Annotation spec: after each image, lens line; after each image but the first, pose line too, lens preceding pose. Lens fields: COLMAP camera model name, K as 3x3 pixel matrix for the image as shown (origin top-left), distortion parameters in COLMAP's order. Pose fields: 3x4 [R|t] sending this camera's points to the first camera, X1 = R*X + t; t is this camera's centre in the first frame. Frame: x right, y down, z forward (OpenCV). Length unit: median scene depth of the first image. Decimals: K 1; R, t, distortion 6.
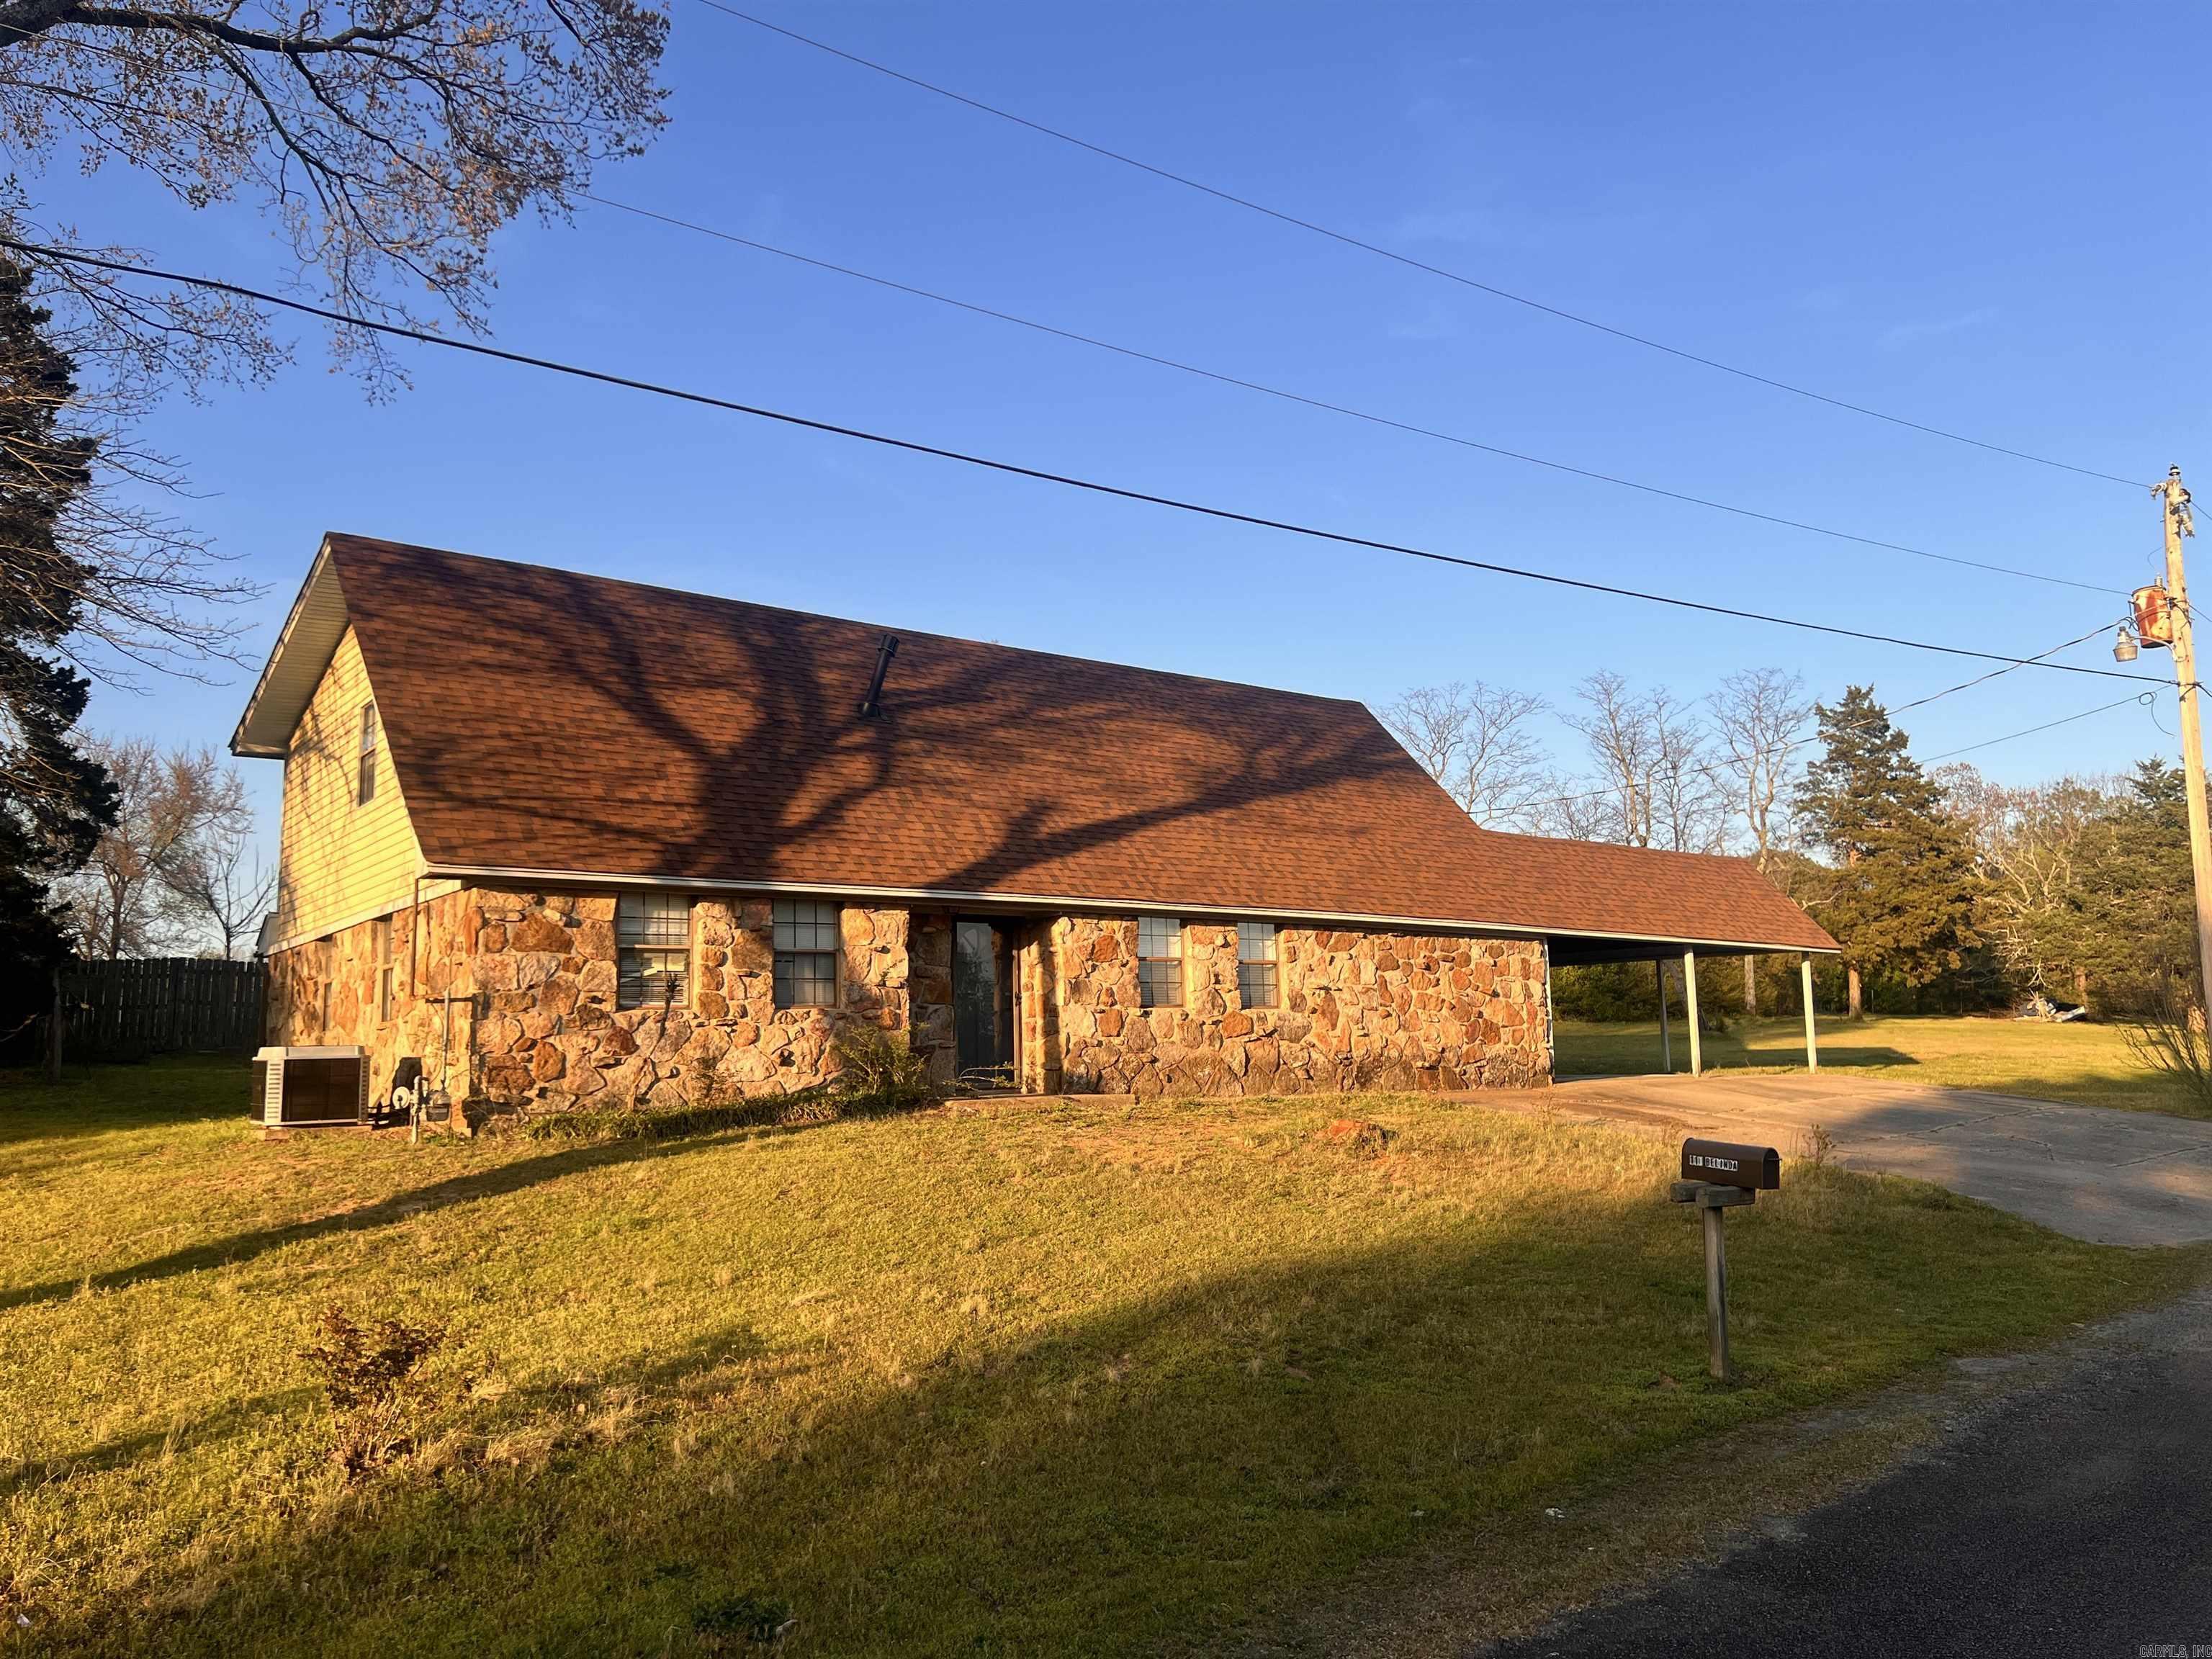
lens RADIAL K [[1661.1, 0, 1104.2], [0, 1661.1, 815.9], [0, 0, 1]] dist [0.059118, -0.066446]
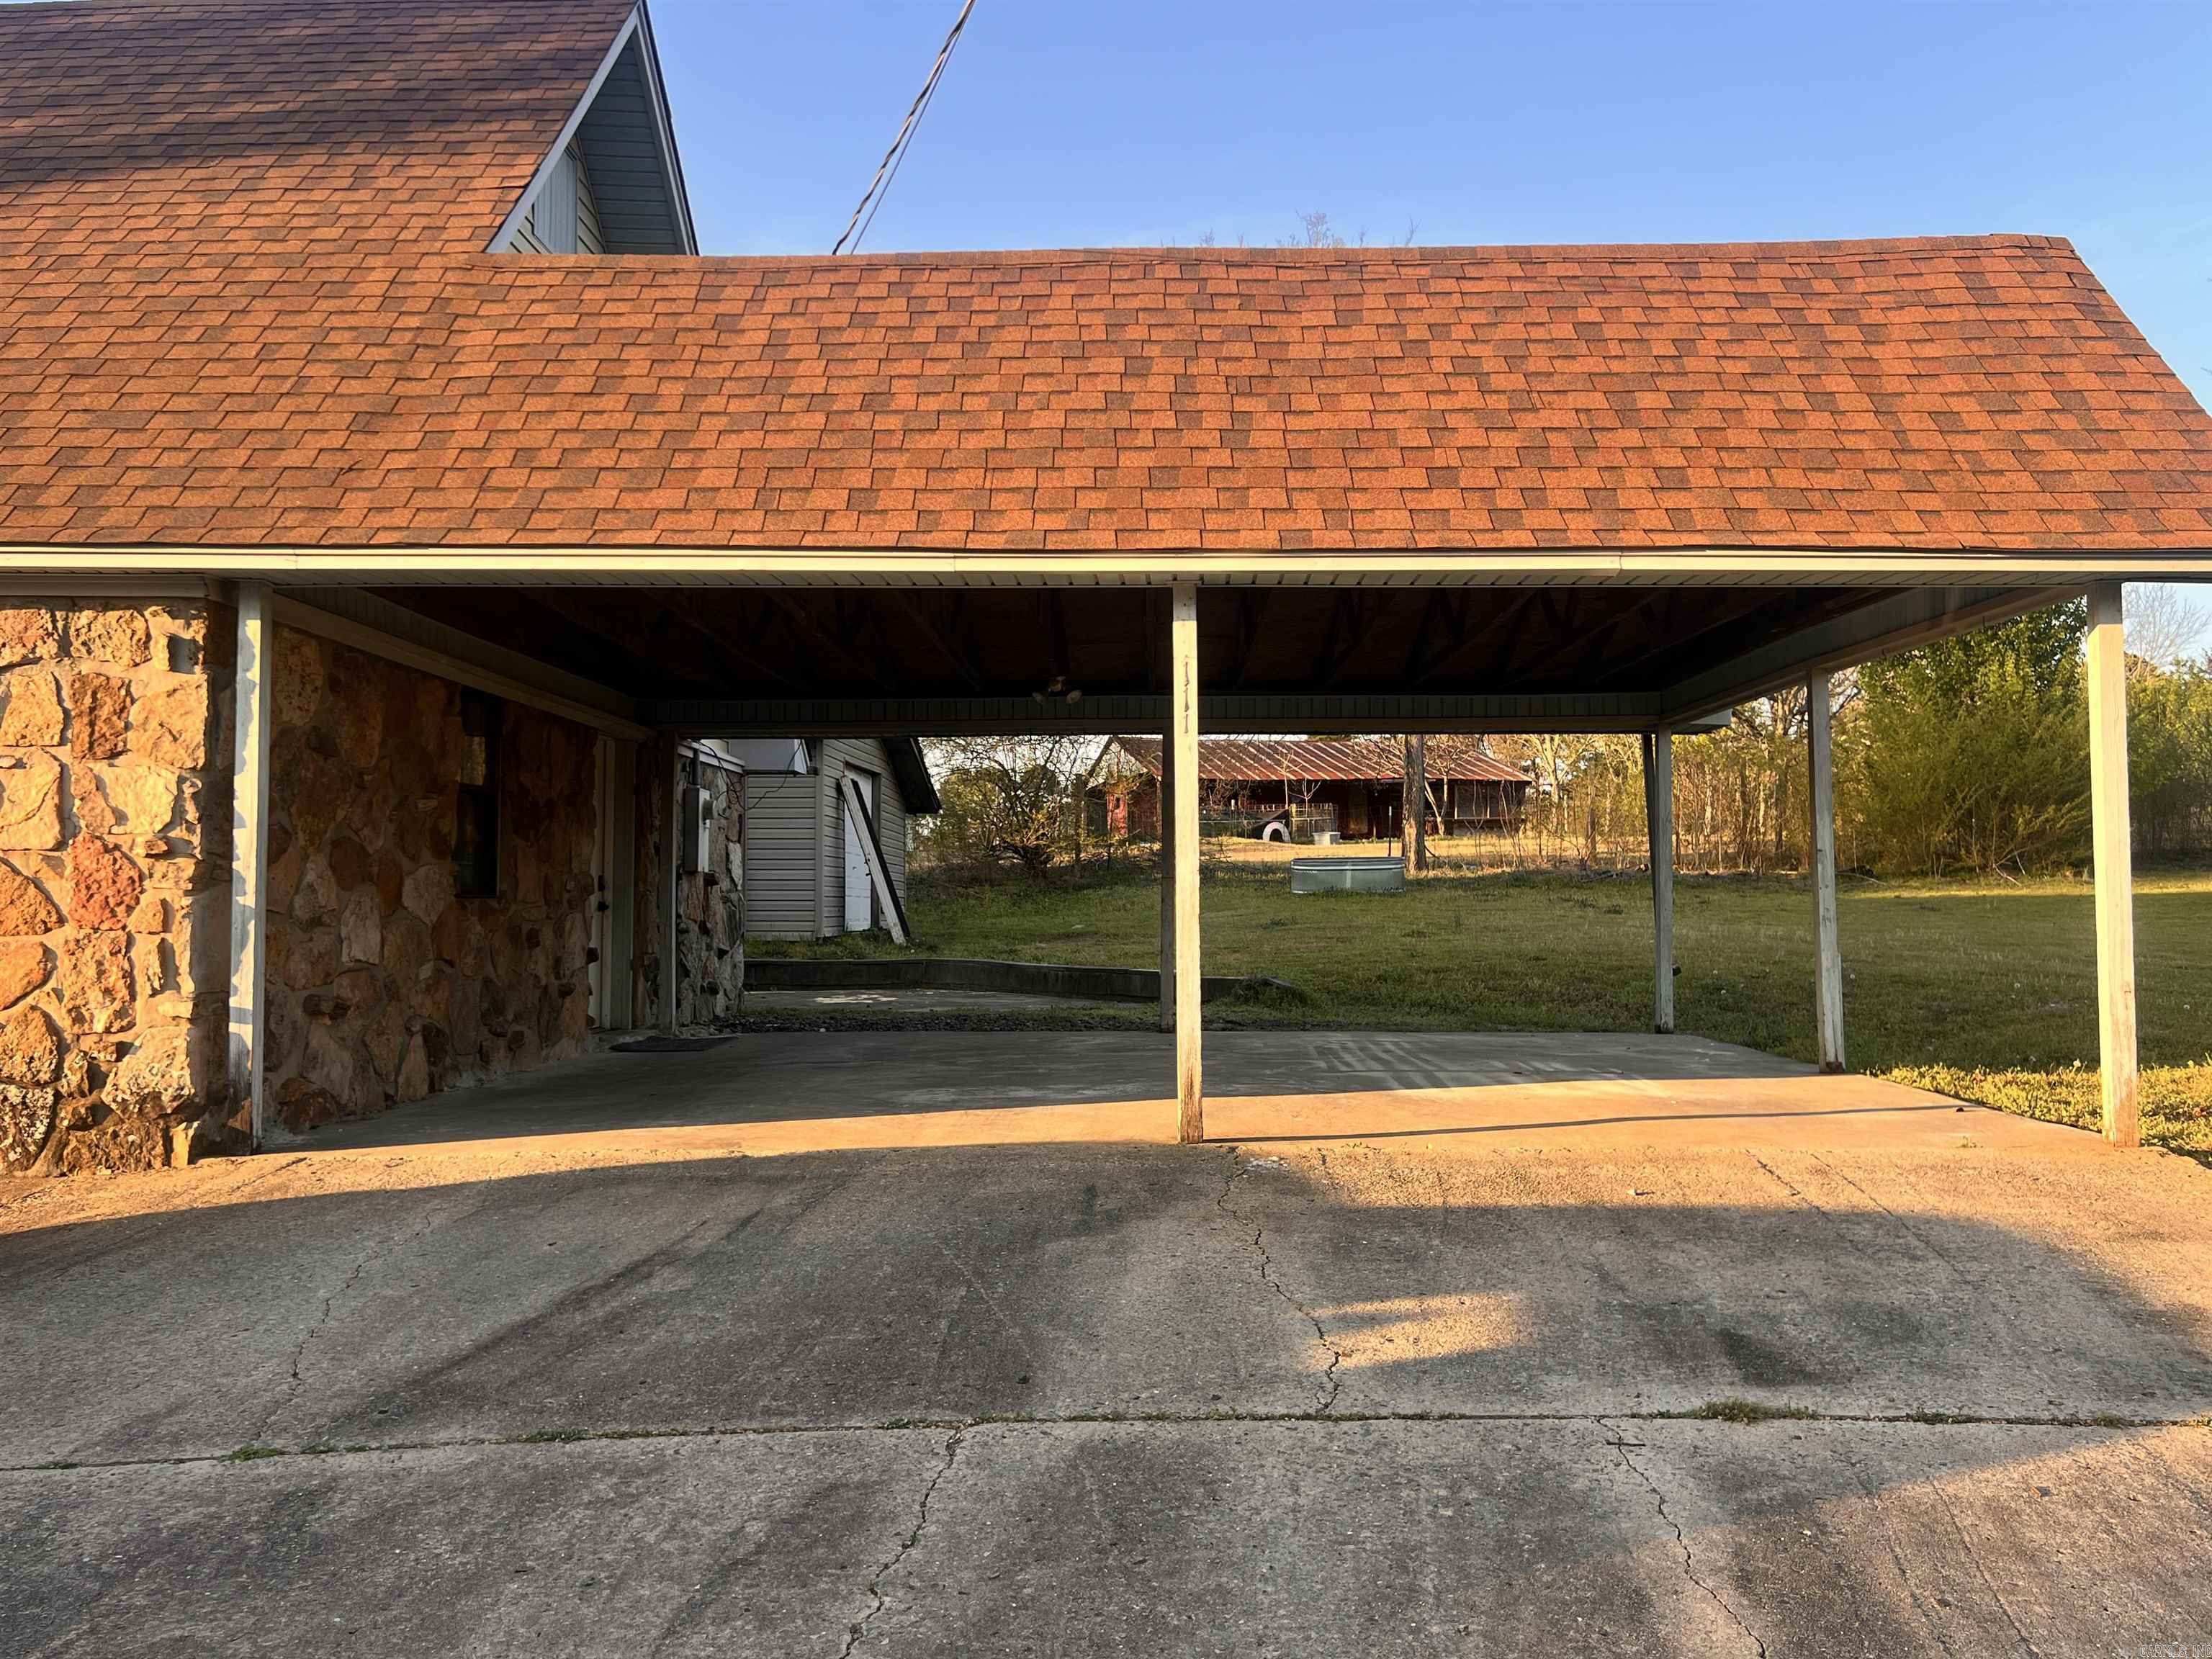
lens RADIAL K [[1804.5, 0, 1113.2], [0, 1804.5, 820.2], [0, 0, 1]] dist [0.061042, -0.016154]
pose [[0.794921, -0.011201, -0.606610, 0.648819], [0.080361, 0.992964, 0.086973, 0.112057], [0.601368, -0.117884, 0.790228, 1.019254]]
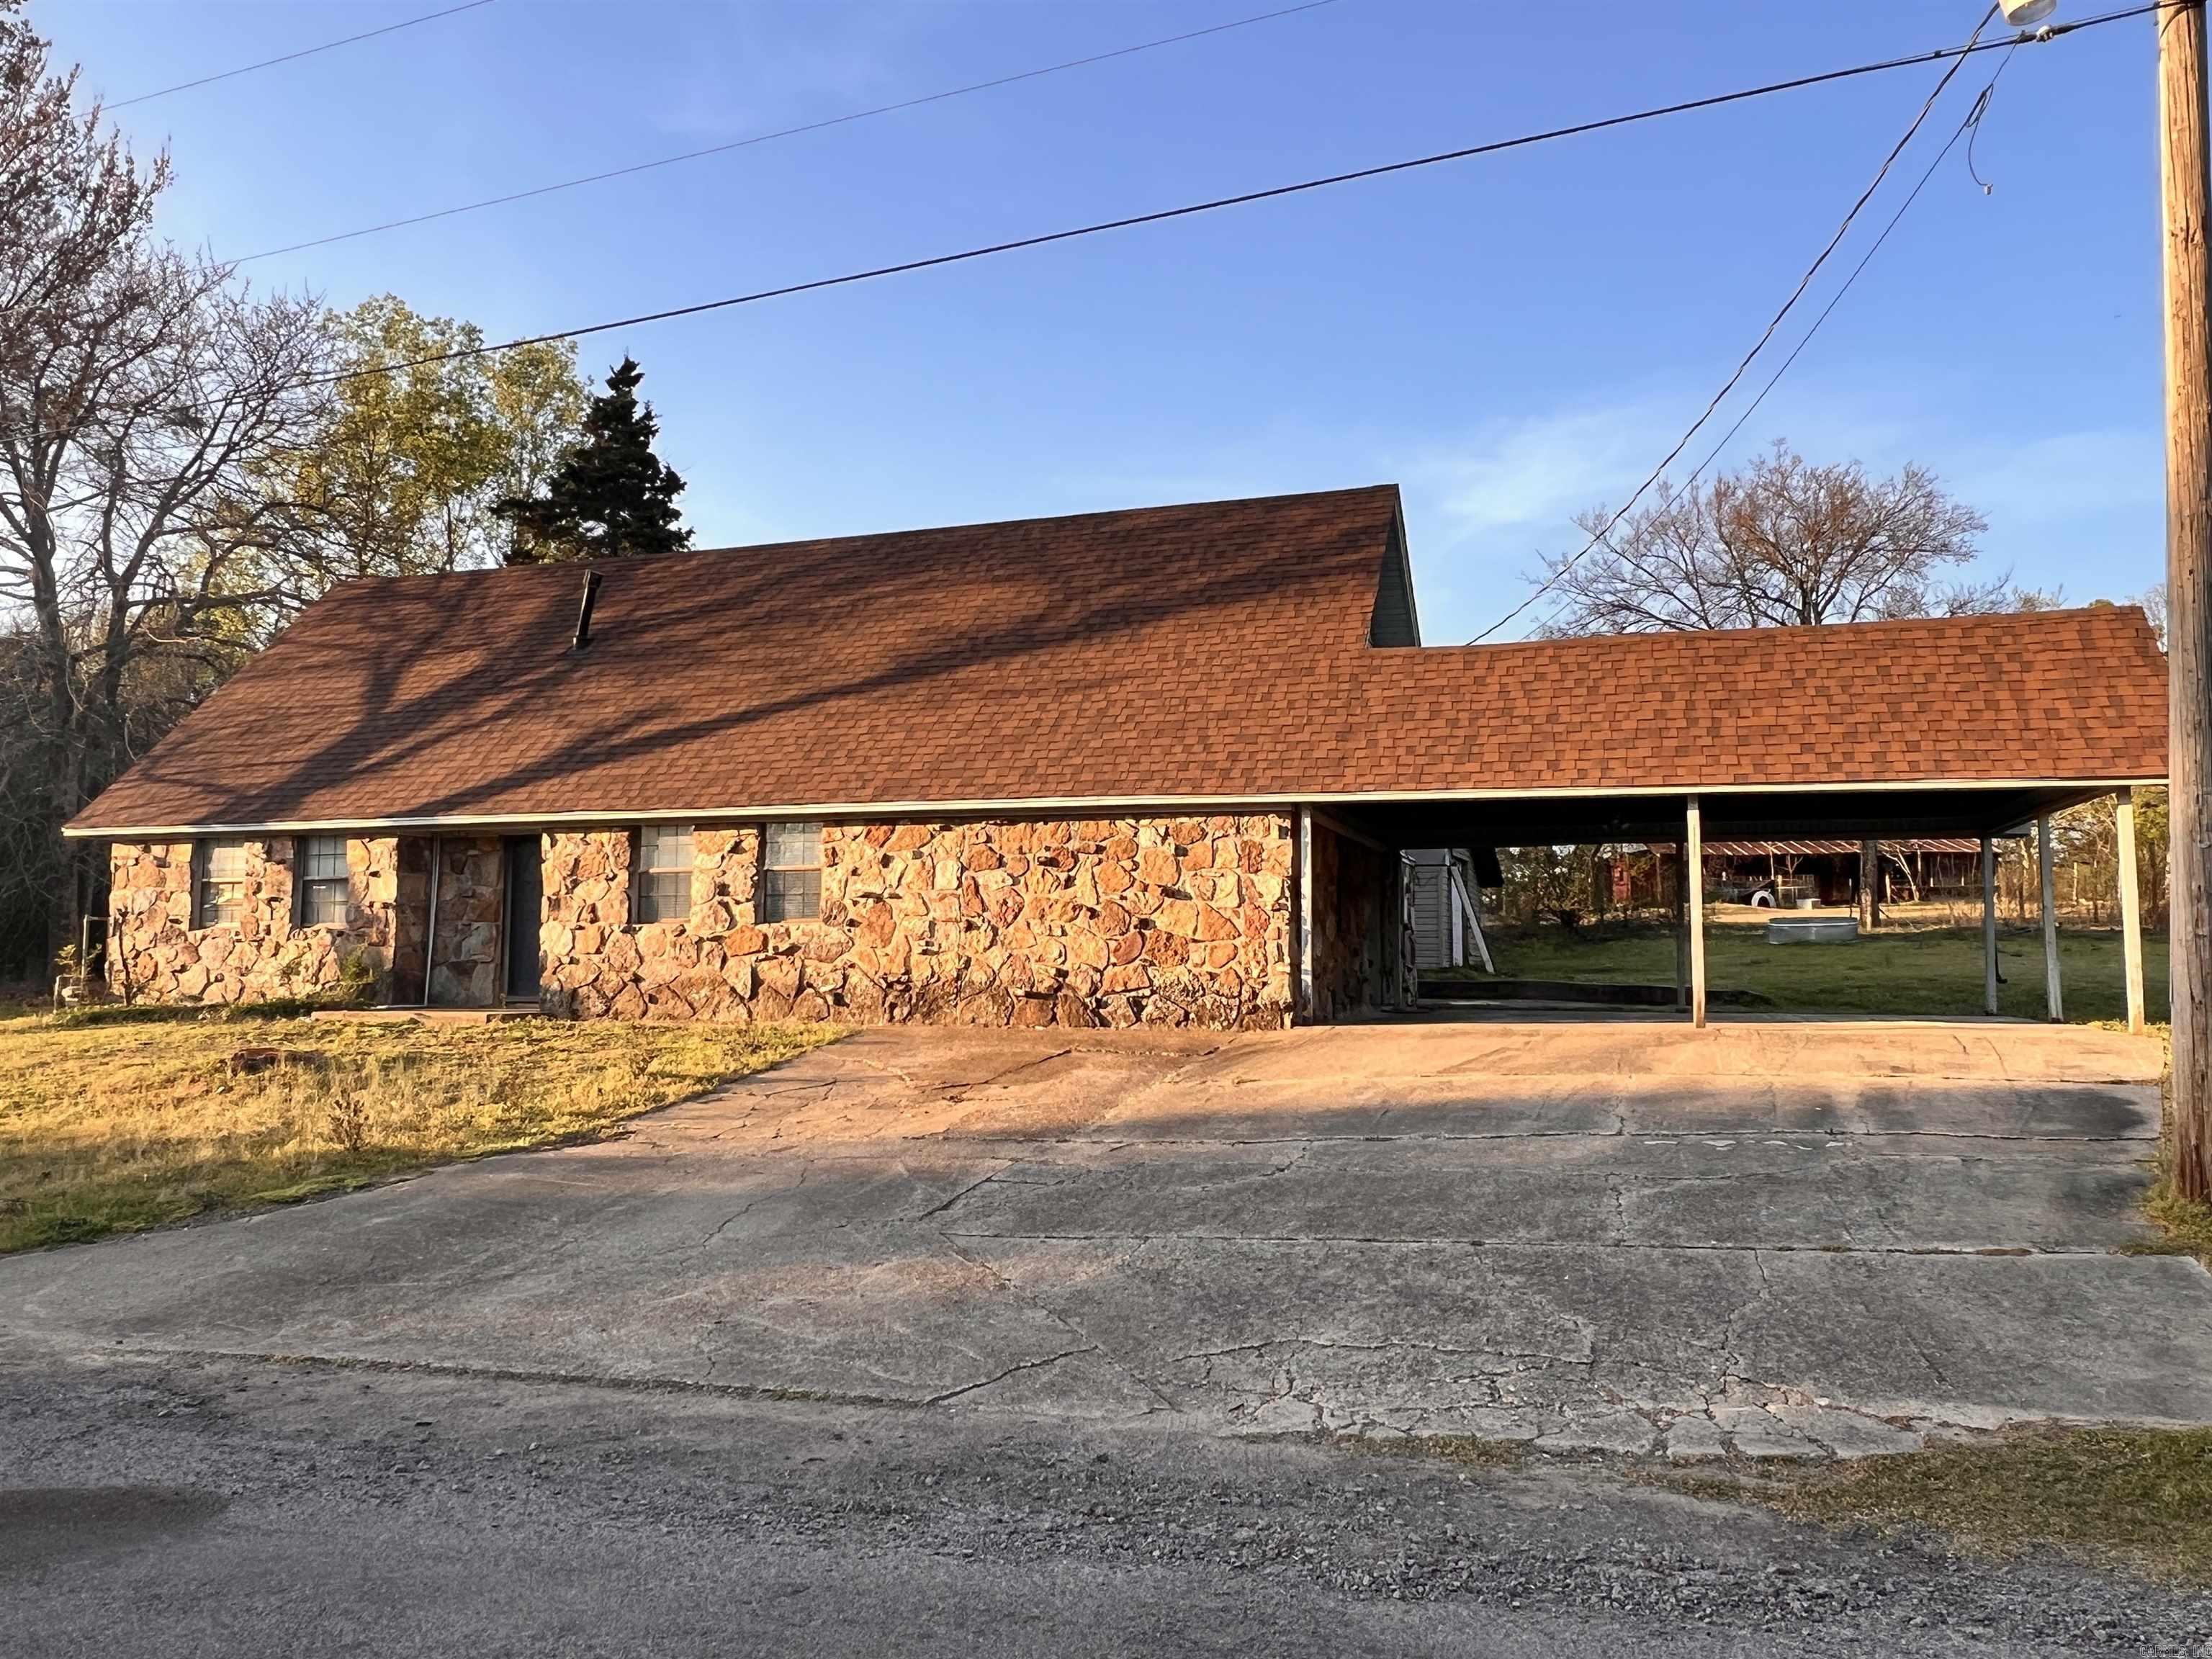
lens RADIAL K [[1594.6, 0, 1104.8], [0, 1594.6, 832.1], [0, 0, 1]] dist [-0.013038, 0.001204]
pose [[0.575356, -0.045796, -0.816620, 0.880369], [0.109212, 0.993792, 0.021215, 0.071904], [0.810579, -0.101391, 0.576786, 0.679834]]
